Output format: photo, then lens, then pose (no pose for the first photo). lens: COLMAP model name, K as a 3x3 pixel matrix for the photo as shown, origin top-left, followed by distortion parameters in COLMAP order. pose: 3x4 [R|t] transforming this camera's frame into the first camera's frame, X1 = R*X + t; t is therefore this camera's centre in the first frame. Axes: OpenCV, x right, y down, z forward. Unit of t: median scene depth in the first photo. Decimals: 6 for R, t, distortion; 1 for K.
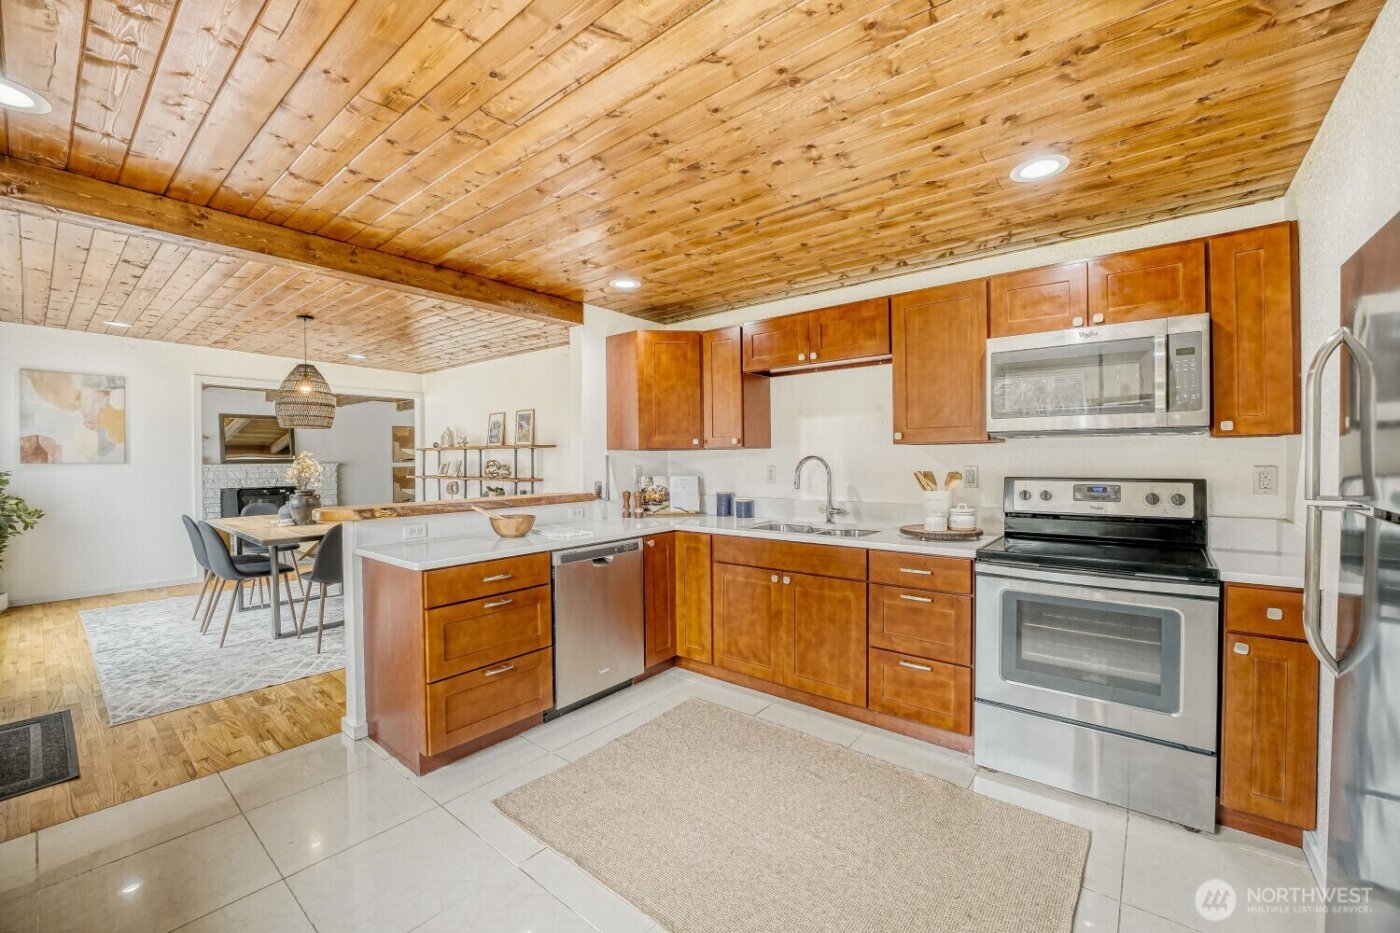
lens RADIAL K [[575.1, 0, 700.0], [0, 575.1, 466.5], [0, 0, 1]] dist [-0.021228, 0.000717]
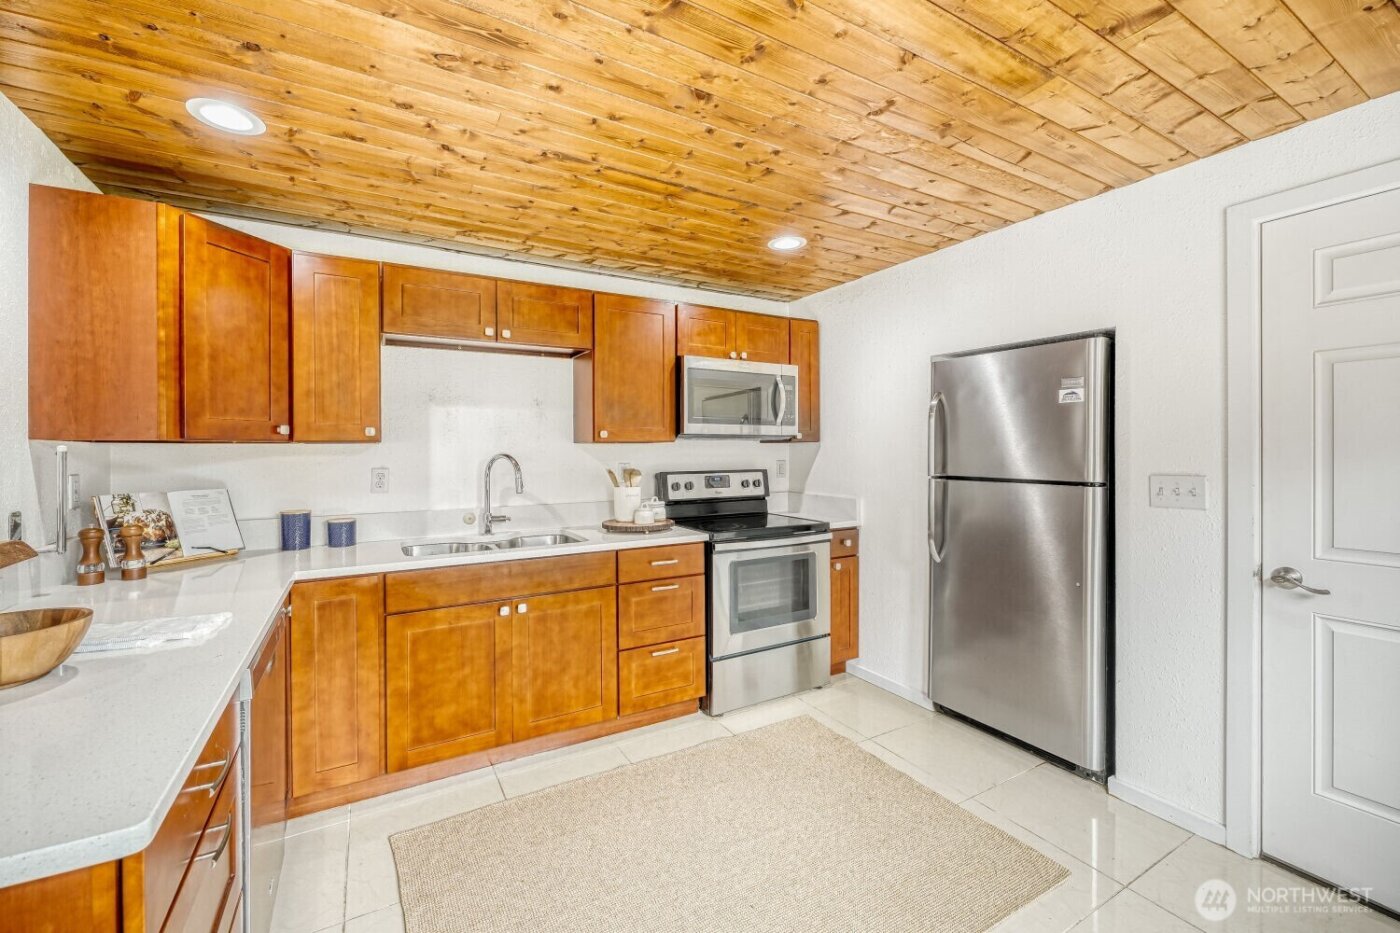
lens RADIAL K [[570.5, 0, 695.2], [0, 570.5, 453.7], [0, 0, 1]] dist [-0.002919, -0.000234]
pose [[0.356194, 0.003473, 0.934405, -0.407540], [0.016970, 0.999804, -0.010185, -0.004879], [-0.934258, 0.019485, 0.356066, 0.388232]]
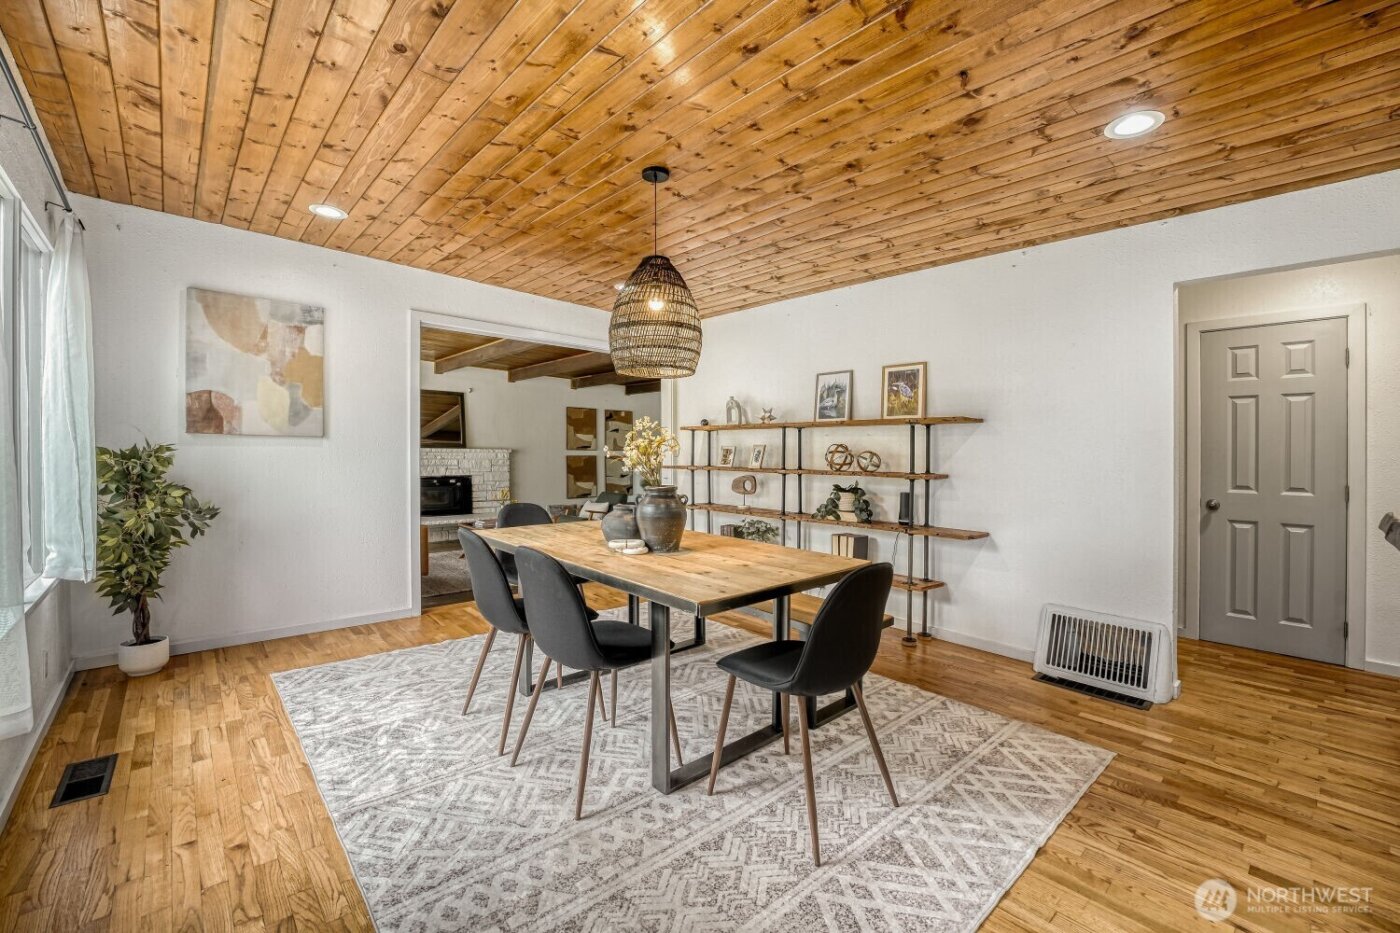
lens RADIAL K [[594.4, 0, 703.8], [0, 594.4, 470.8], [0, 0, 1]] dist [-0.025136, -0.000019]
pose [[0.990497, 0.022759, -0.135642, -0.723340], [-0.021085, 0.999683, 0.013763, 0.022040], [0.135912, -0.010772, 0.990662, 0.560790]]
